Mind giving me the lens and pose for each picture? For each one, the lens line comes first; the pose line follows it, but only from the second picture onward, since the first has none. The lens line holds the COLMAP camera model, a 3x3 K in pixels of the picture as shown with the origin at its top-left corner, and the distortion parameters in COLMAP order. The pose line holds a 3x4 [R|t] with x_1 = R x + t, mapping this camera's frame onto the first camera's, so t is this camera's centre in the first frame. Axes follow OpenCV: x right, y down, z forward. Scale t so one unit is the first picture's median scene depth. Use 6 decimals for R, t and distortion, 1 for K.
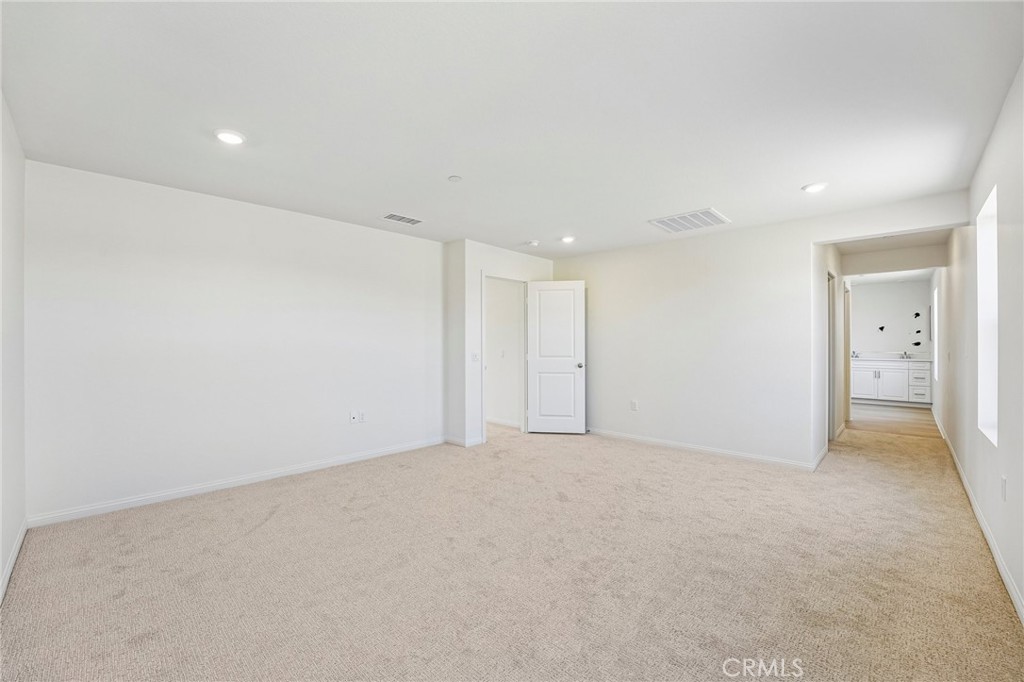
lens RADIAL K [[415.6, 0, 513.2], [0, 415.6, 343.6], [0, 0, 1]] dist [-0.006775, 0.000173]
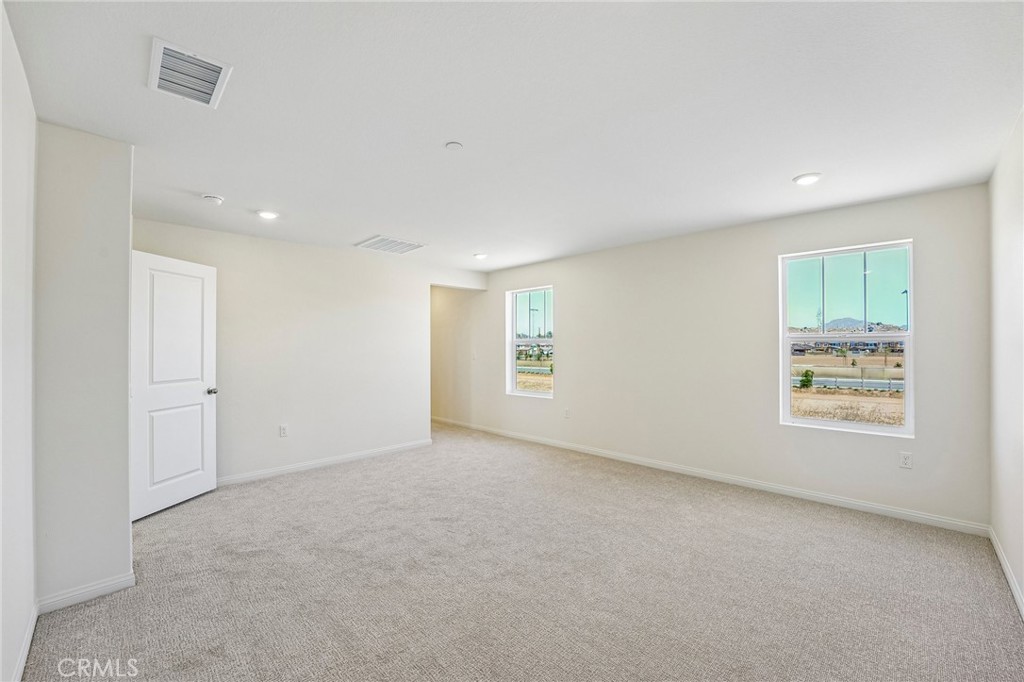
lens RADIAL K [[415.6, 0, 502.7], [0, 415.6, 339.3], [0, 0, 1]] dist [-0.006775, 0.000173]
pose [[0.048575, 0.018625, 0.998646, -0.524750], [0.010674, 0.999759, -0.019165, -0.014852], [-0.998763, 0.011591, 0.048364, 0.518034]]
